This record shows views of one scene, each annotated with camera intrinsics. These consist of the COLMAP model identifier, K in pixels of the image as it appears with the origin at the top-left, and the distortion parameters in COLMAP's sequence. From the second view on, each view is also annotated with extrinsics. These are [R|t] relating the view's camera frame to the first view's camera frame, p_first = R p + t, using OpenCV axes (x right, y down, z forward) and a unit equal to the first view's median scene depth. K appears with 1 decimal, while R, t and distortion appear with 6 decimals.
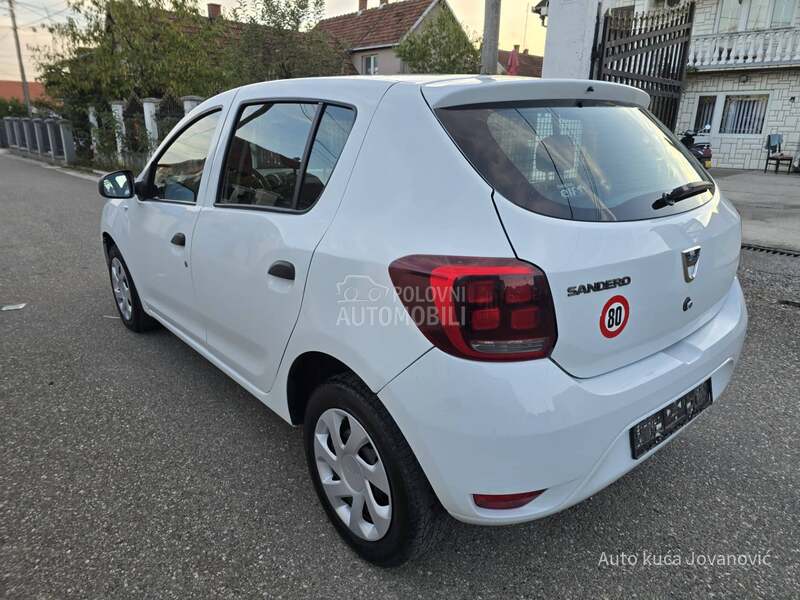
lens RADIAL K [[542.3, 0, 401.1], [0, 542.3, 299.2], [0, 0, 1]] dist [0.047142, -0.039573]
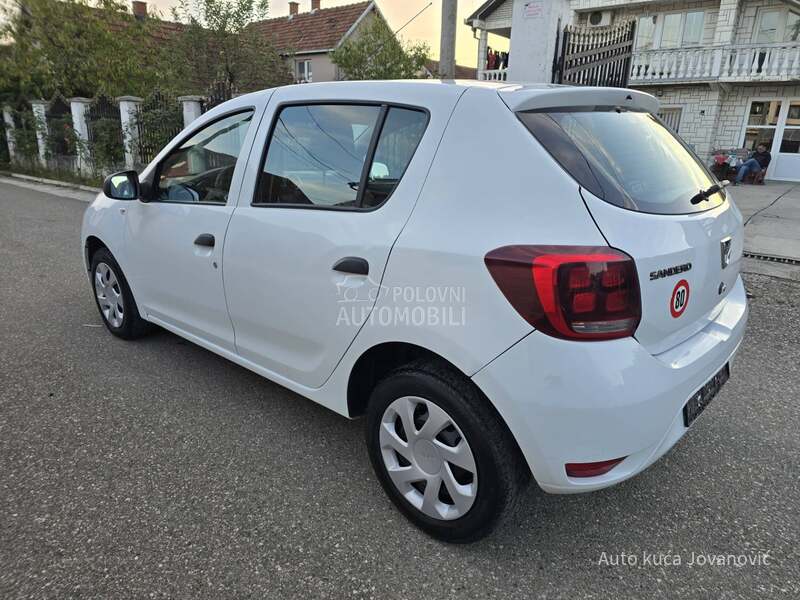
lens RADIAL K [[542.3, 0, 402.1], [0, 542.3, 299.9], [0, 0, 1]] dist [0.047142, -0.039573]
pose [[0.990970, -0.025885, 0.131560, -0.232382], [0.027195, 0.999597, -0.008170, 0.020168], [-0.131296, 0.011674, 0.991274, -0.031354]]
